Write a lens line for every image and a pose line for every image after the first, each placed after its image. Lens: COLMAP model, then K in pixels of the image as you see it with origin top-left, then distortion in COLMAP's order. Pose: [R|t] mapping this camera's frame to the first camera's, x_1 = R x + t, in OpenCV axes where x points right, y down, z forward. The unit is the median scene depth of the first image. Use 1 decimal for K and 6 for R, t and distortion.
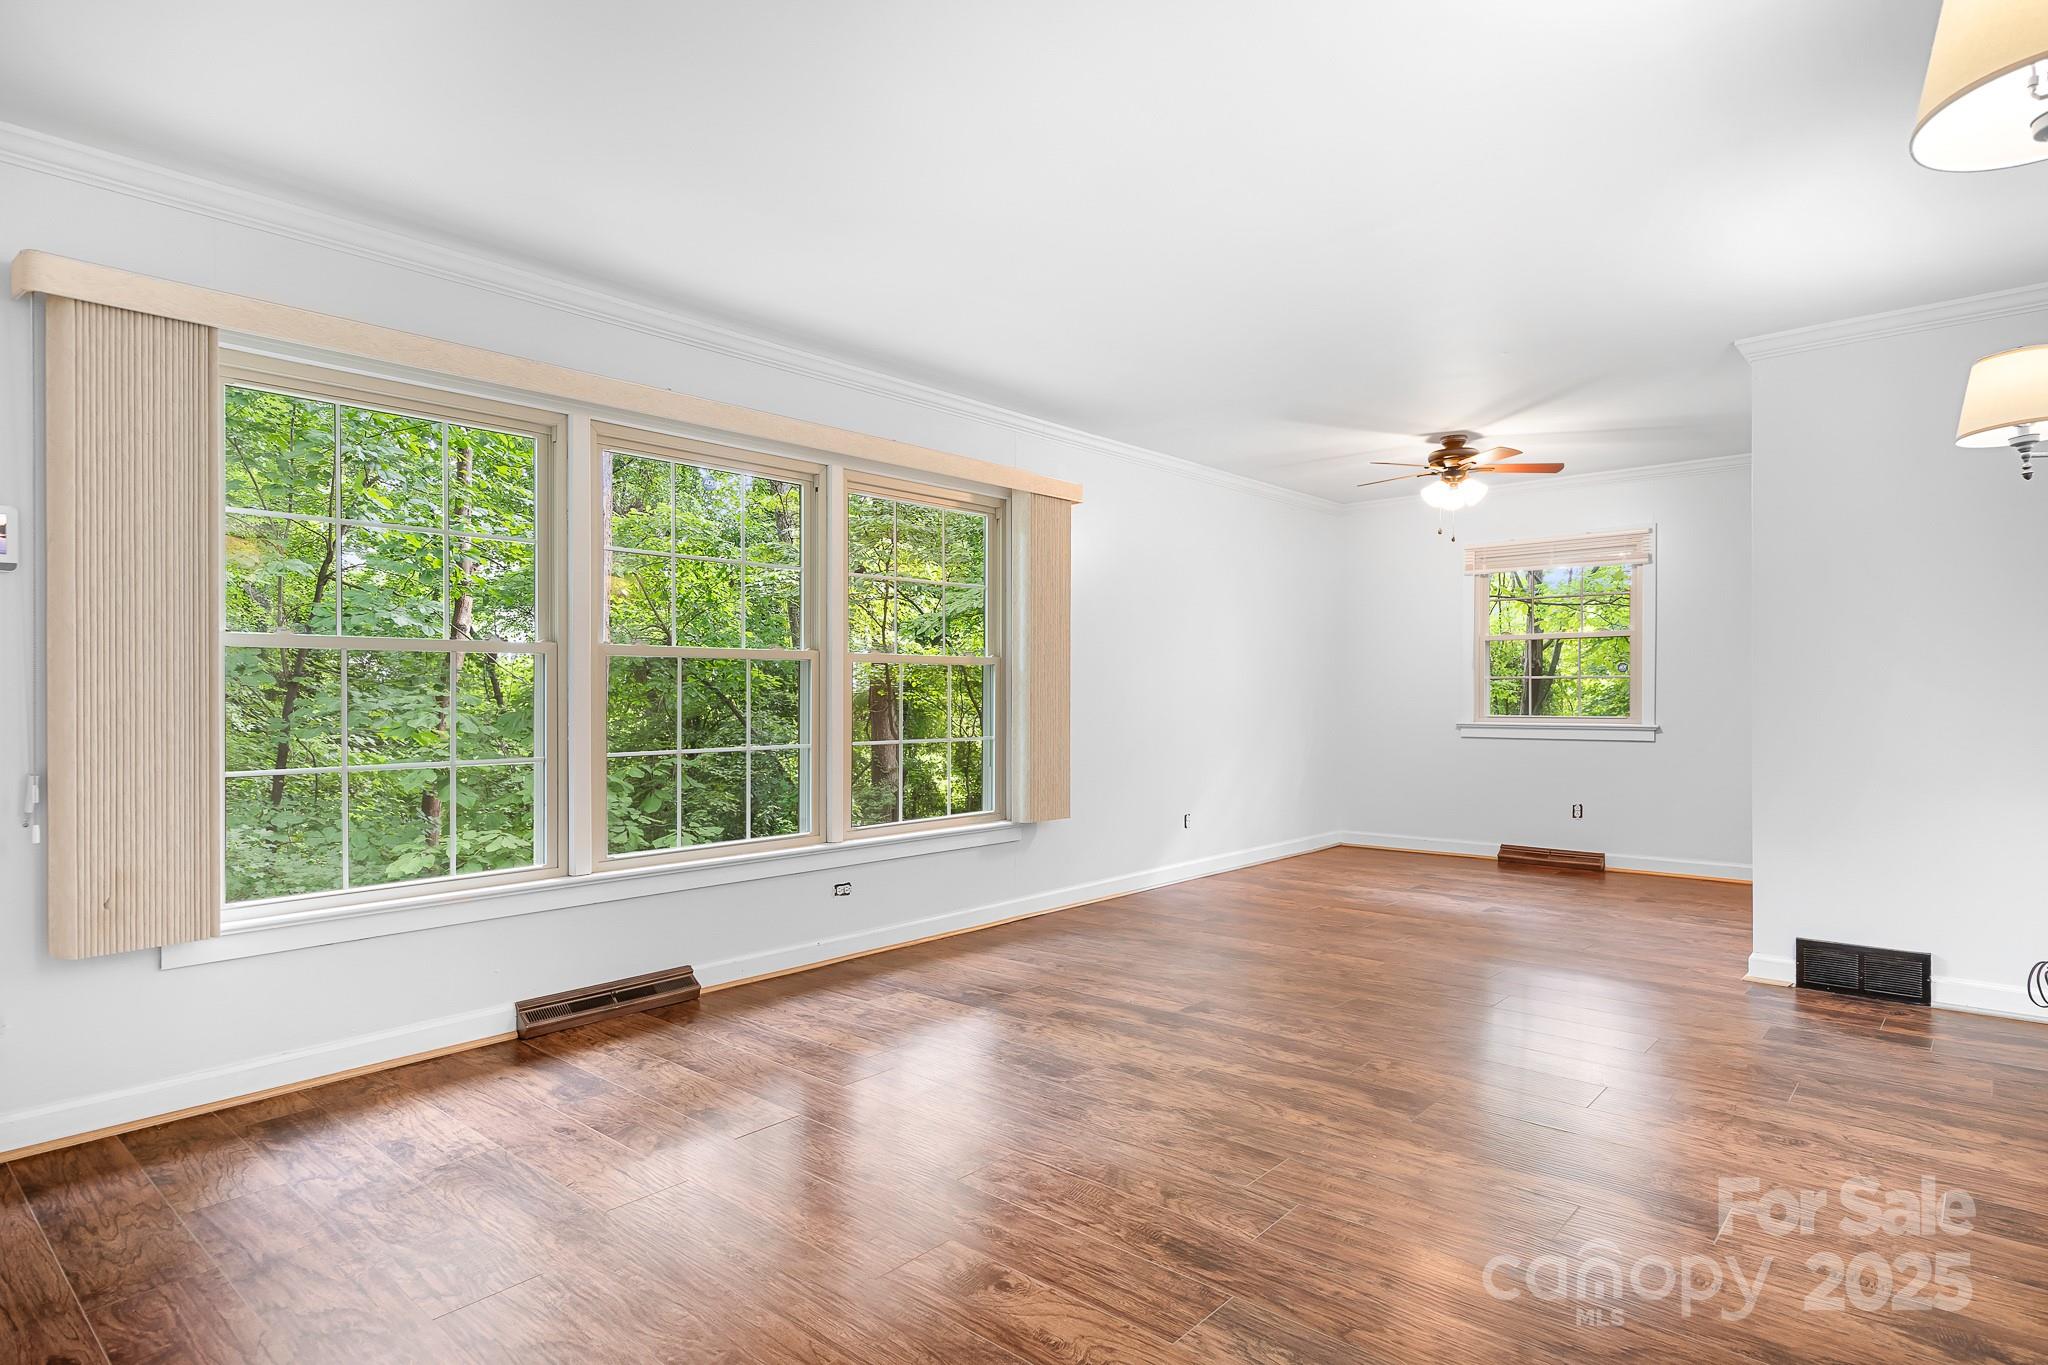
lens RADIAL K [[1055.4, 0, 1023.0], [0, 1055.4, 688.2], [0, 0, 1]] dist [0.012869, -0.000279]
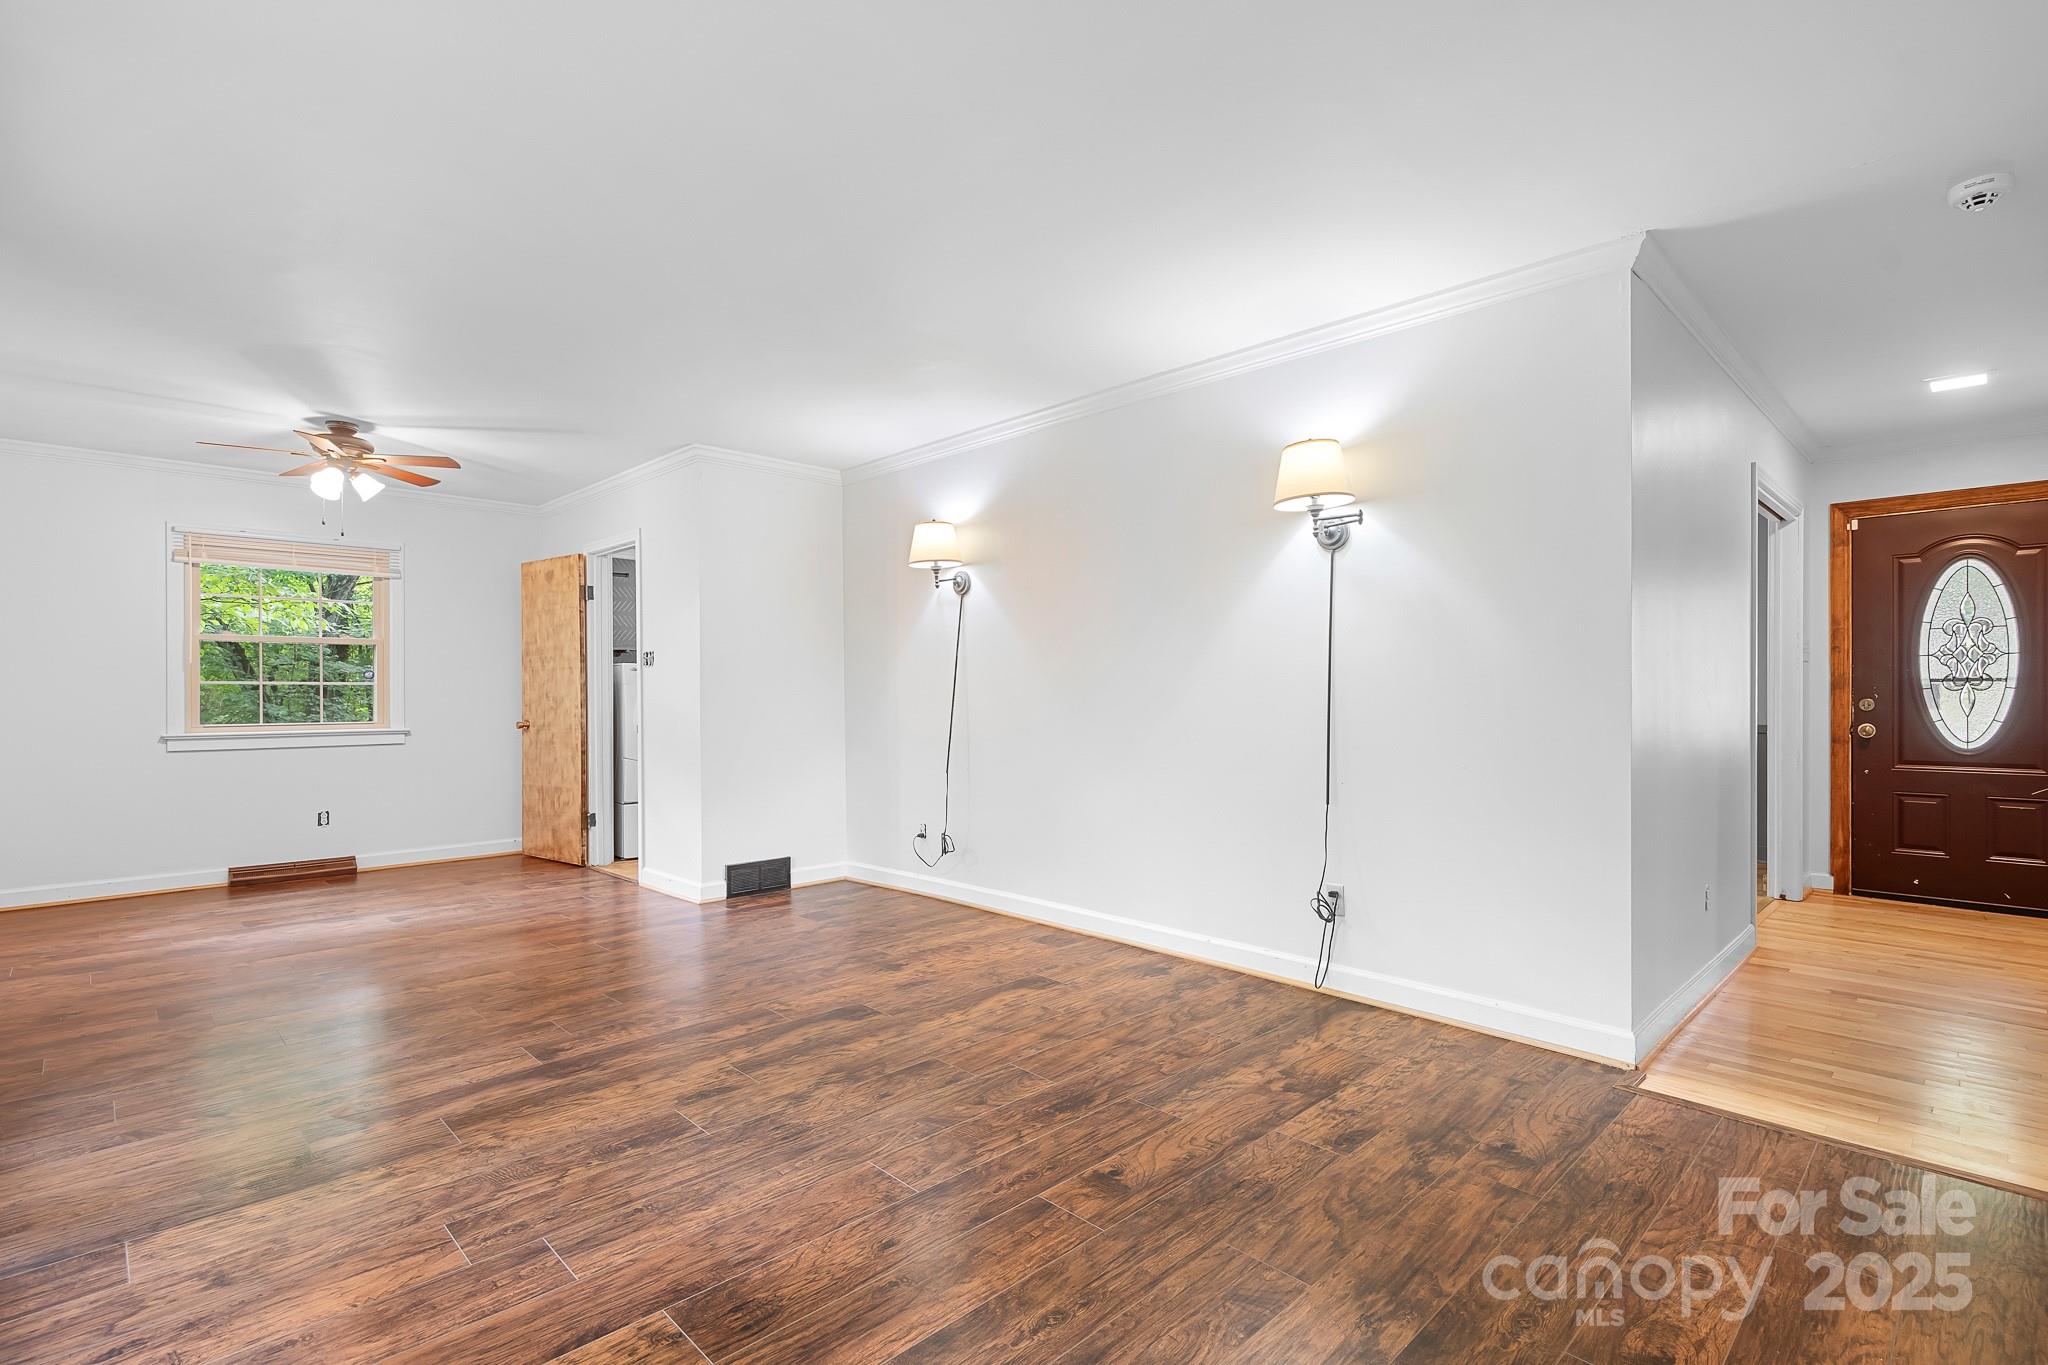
lens RADIAL K [[953.3, 0, 1022.5], [0, 953.3, 690.8], [0, 0, 1]] dist [-0.002832, -0.001324]
pose [[0.090852, 0.005907, 0.995847, -0.690934], [-0.000743, 0.999983, -0.005864, 0.002721], [-0.995864, -0.000207, 0.090855, 0.606564]]
